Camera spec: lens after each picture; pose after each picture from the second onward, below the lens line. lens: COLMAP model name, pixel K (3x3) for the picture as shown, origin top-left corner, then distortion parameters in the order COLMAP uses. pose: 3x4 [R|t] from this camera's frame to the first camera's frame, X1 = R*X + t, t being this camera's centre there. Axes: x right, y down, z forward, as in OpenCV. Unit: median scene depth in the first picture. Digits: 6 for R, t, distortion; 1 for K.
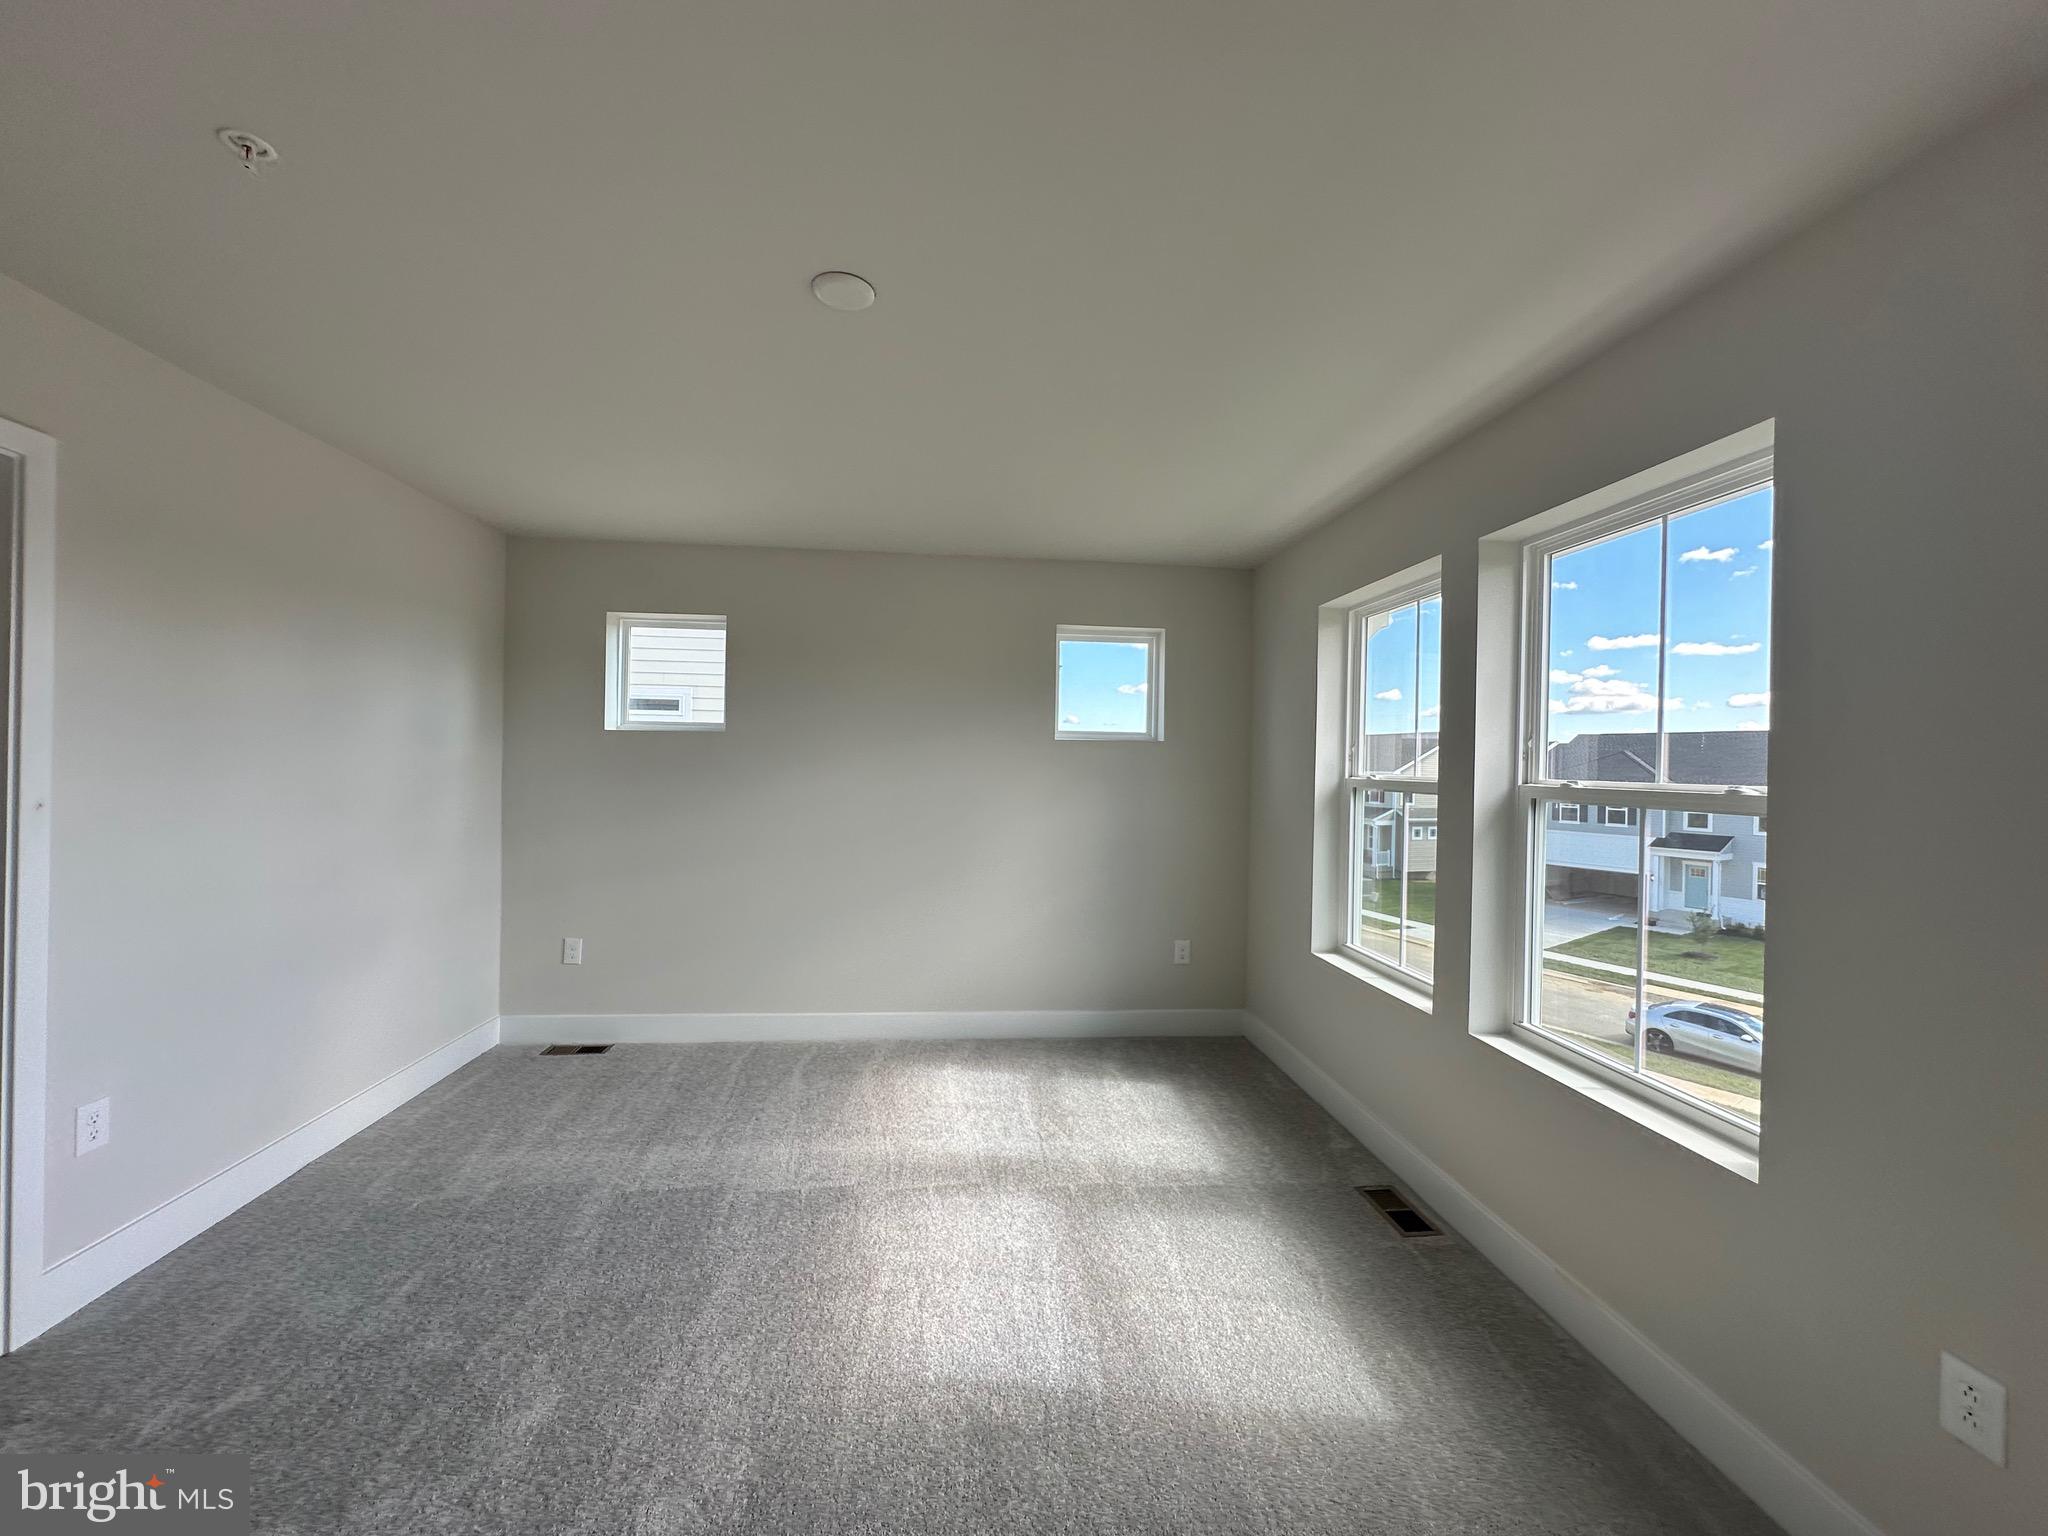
lens RADIAL K [[818.3, 0, 1024.5], [0, 818.3, 766.6], [0, 0, 1]] dist [-0.001428, 0.000325]
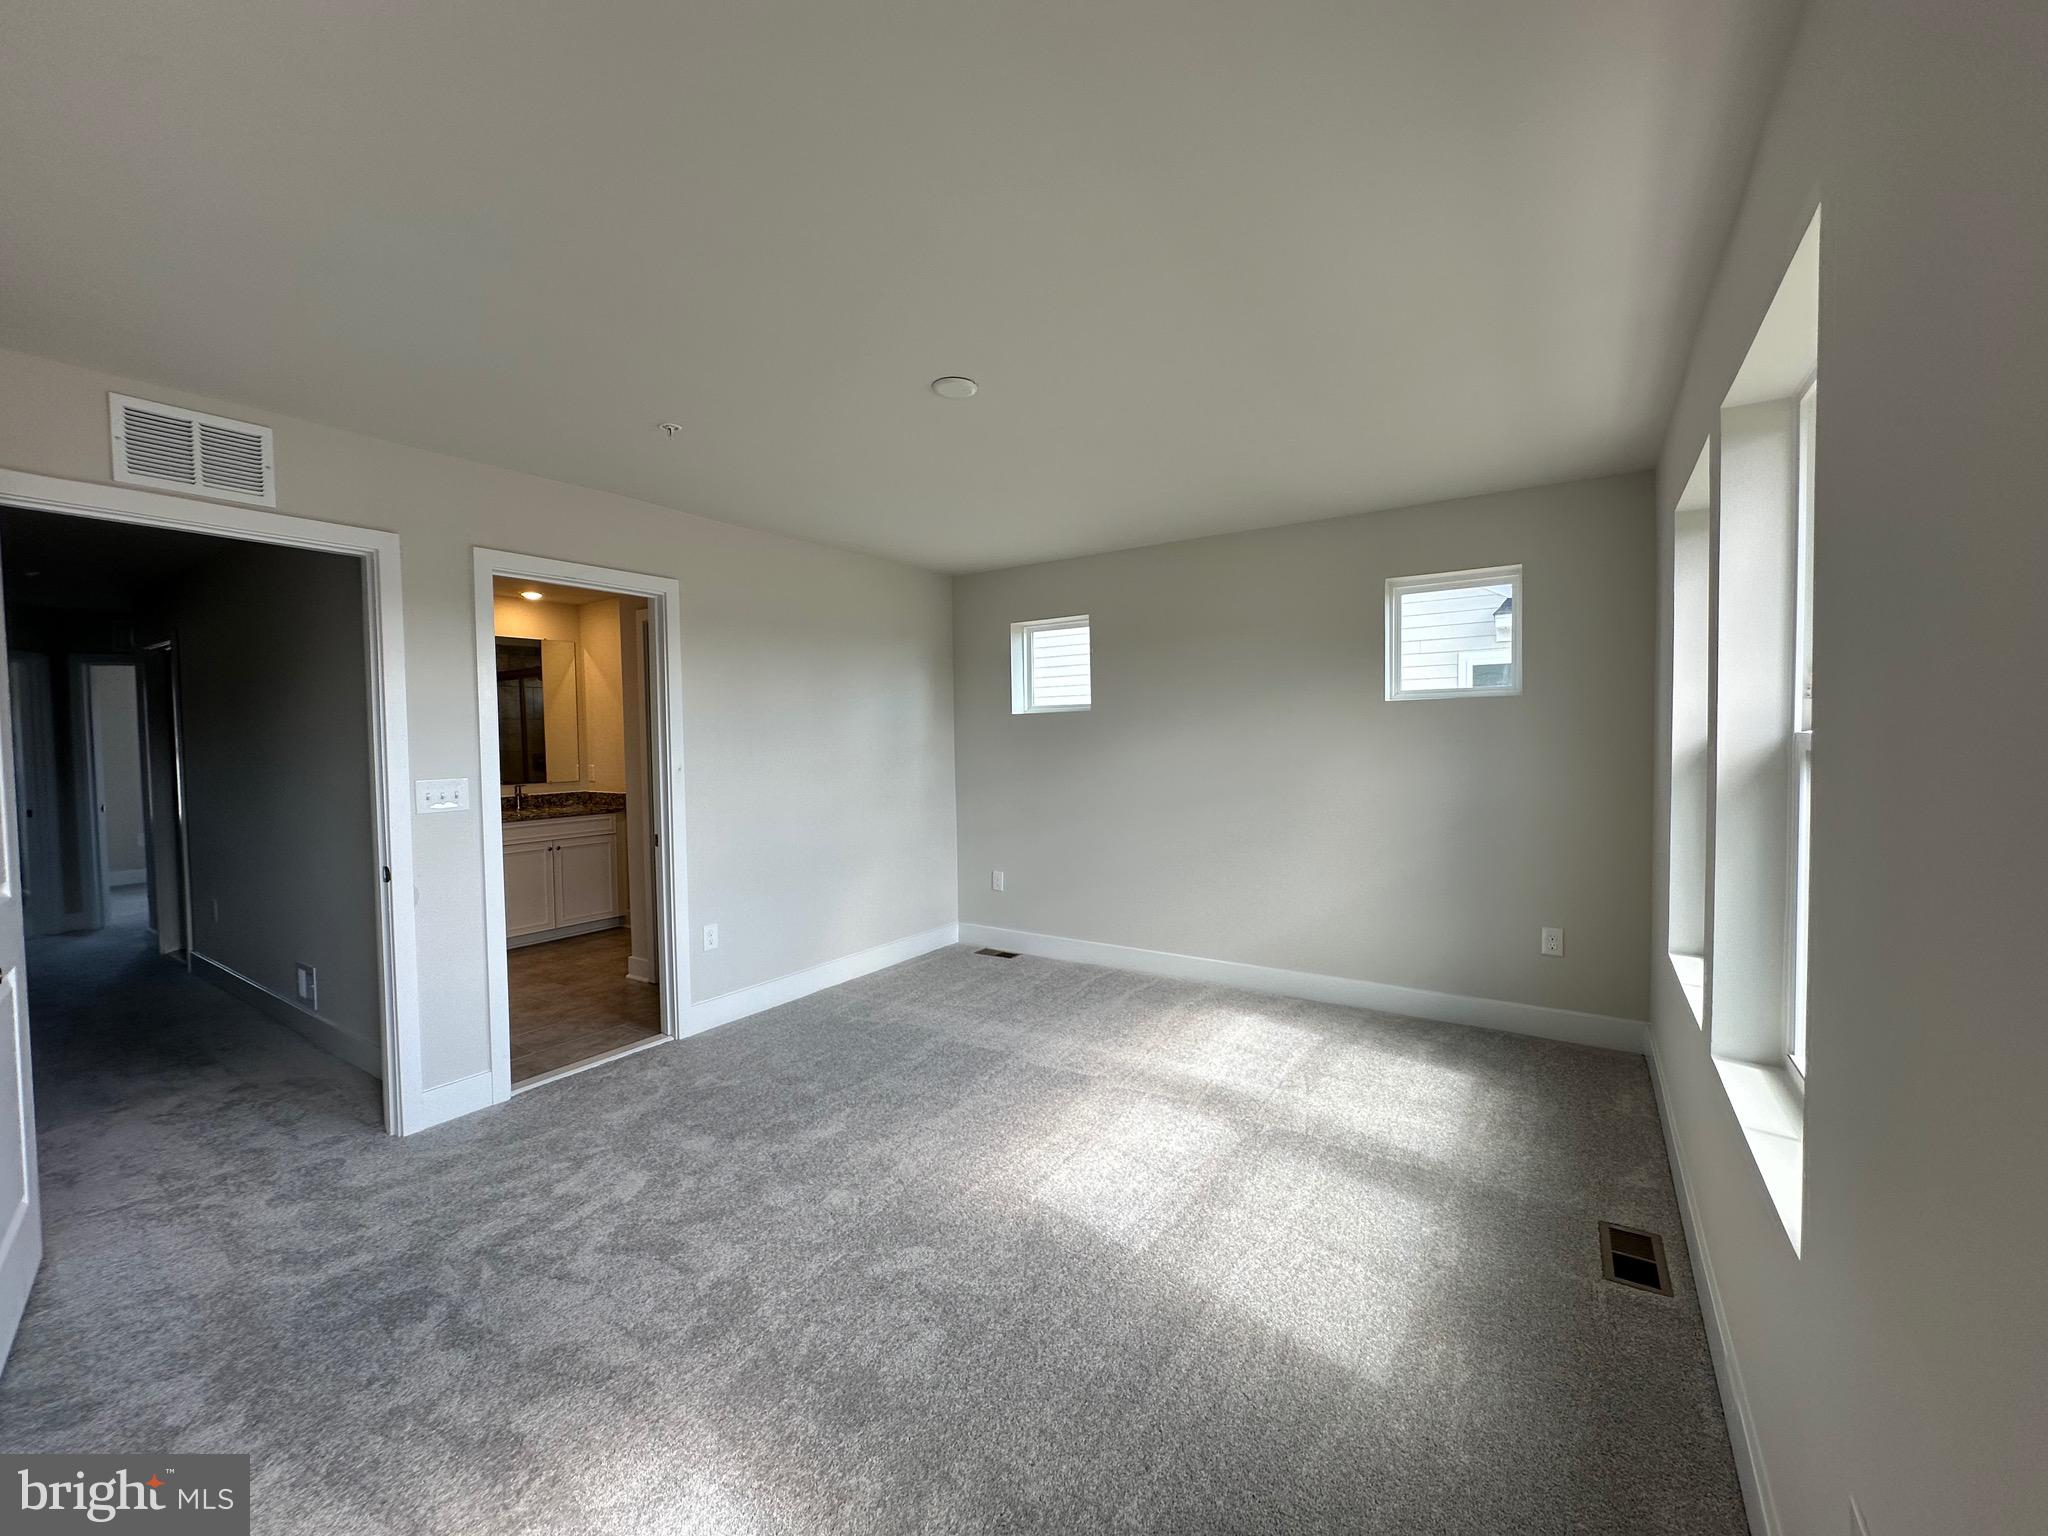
lens RADIAL K [[818.8, 0, 1026.4], [0, 818.8, 773.2], [0, 0, 1]] dist [0.000772, 0.000113]
pose [[0.773653, -0.003694, -0.633599, 0.383714], [0.029363, 0.999118, 0.030029, 0.011956], [0.632929, -0.041837, 0.773079, 0.000821]]
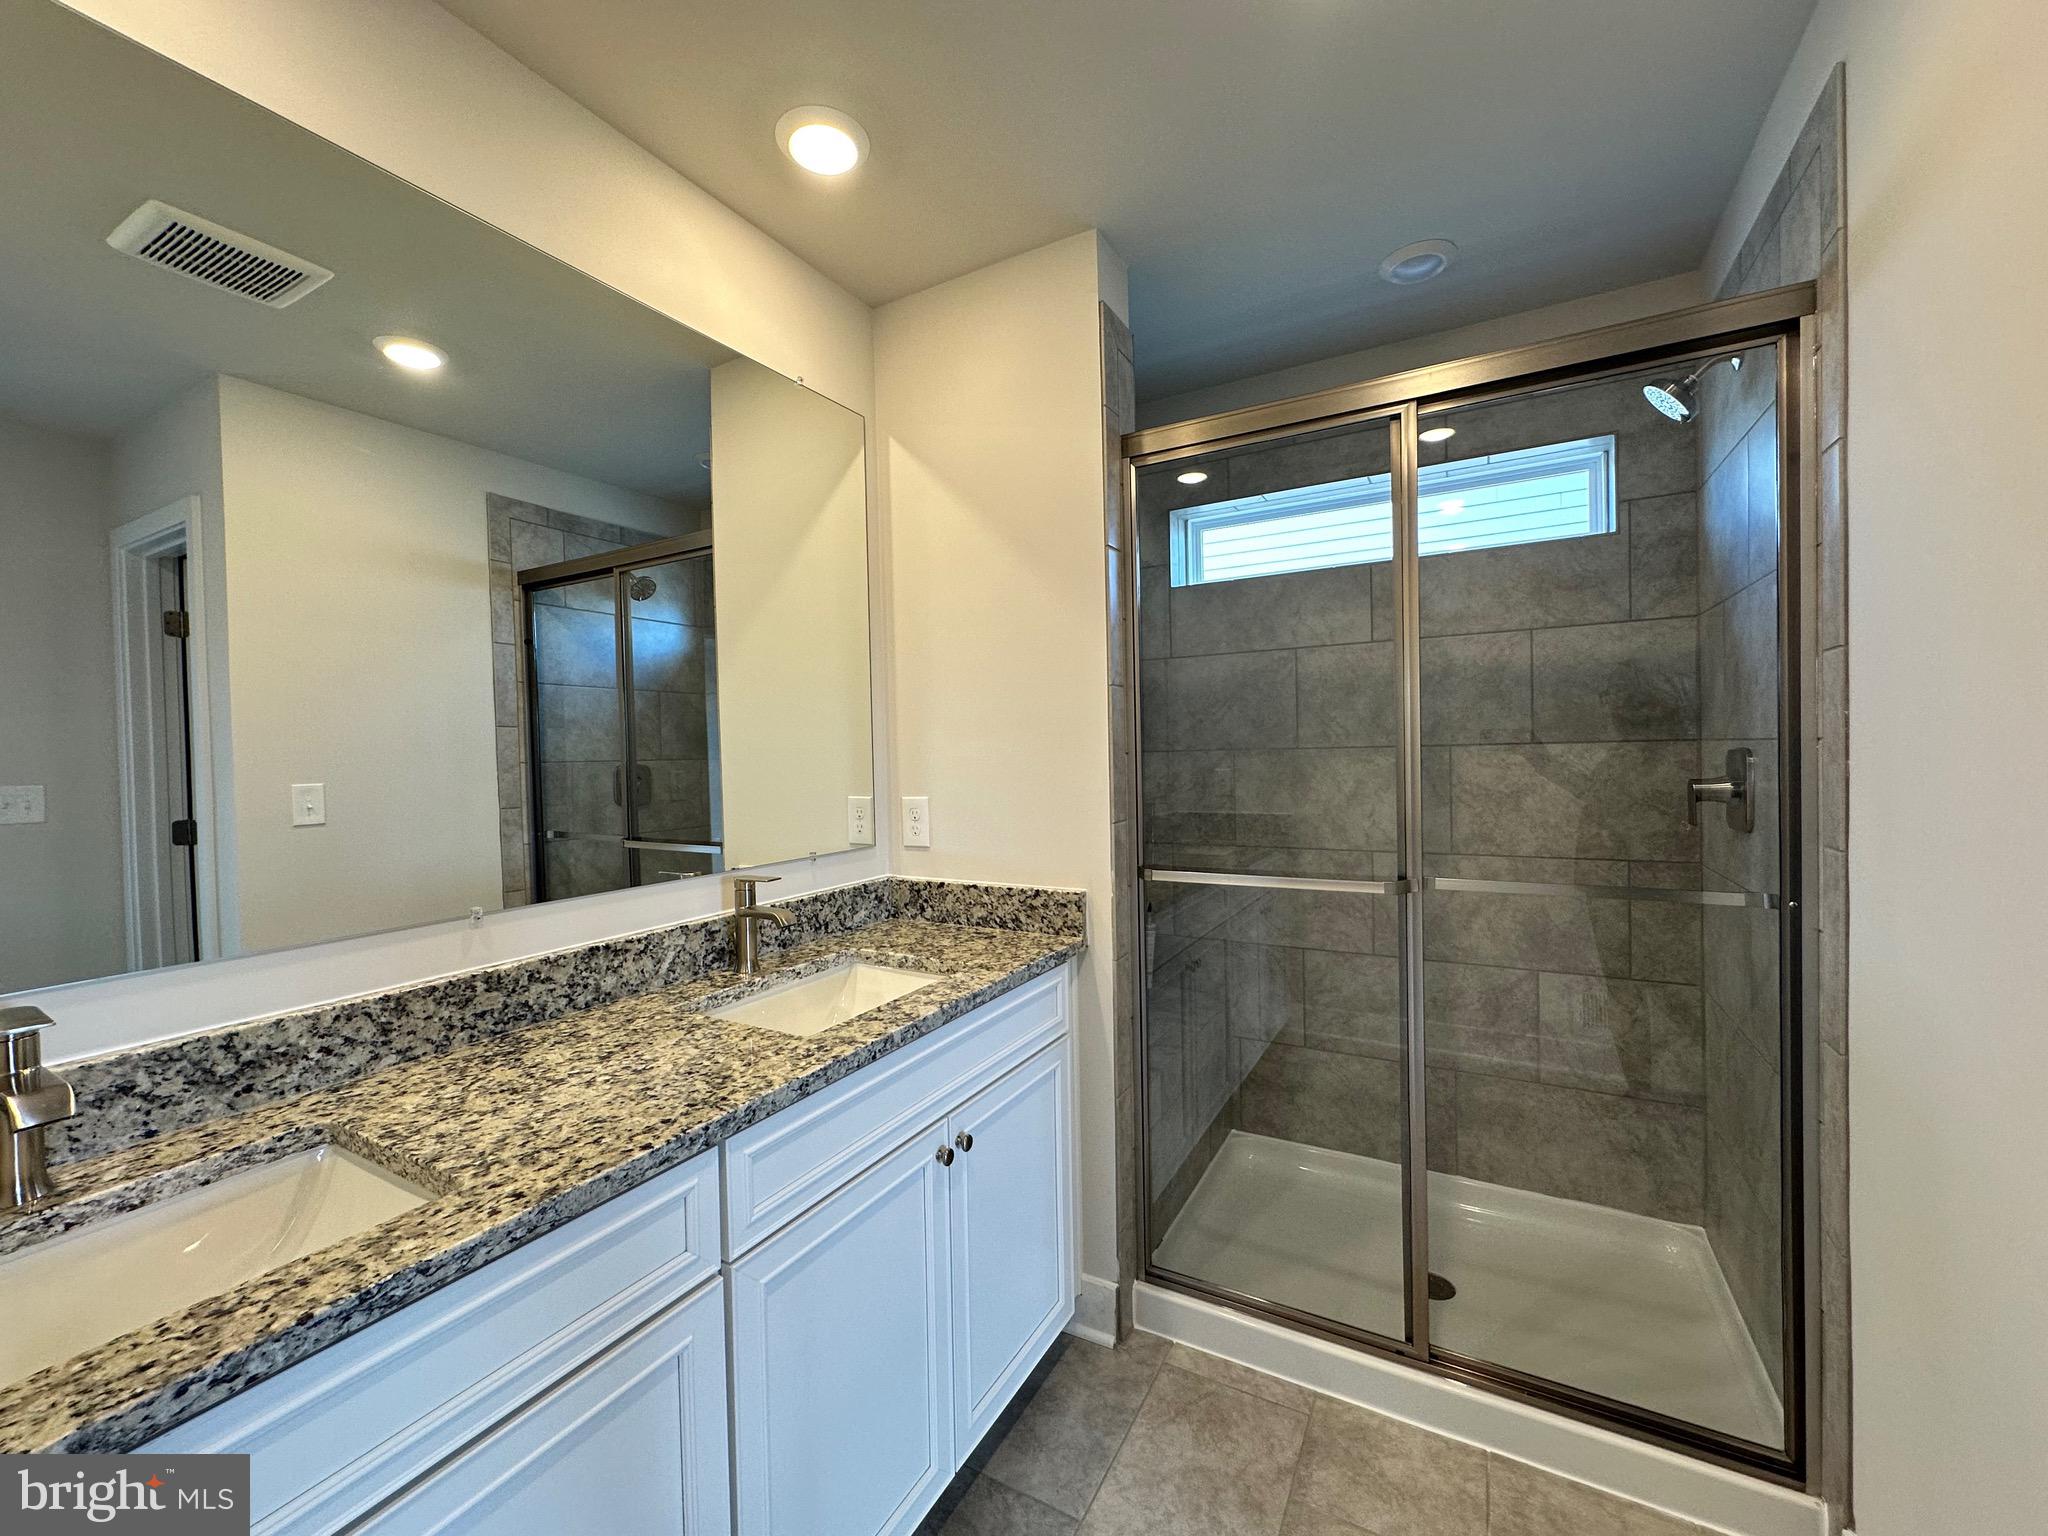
lens RADIAL K [[814.0, 0, 1025.7], [0, 814.0, 769.5], [0, 0, 1]] dist [-0.000747, 0.000358]
pose [[0.820630, -0.026998, -0.570821, -1.120701], [0.038526, 0.999225, 0.008127, -0.001305], [0.570159, -0.028661, 0.821034, 0.362832]]
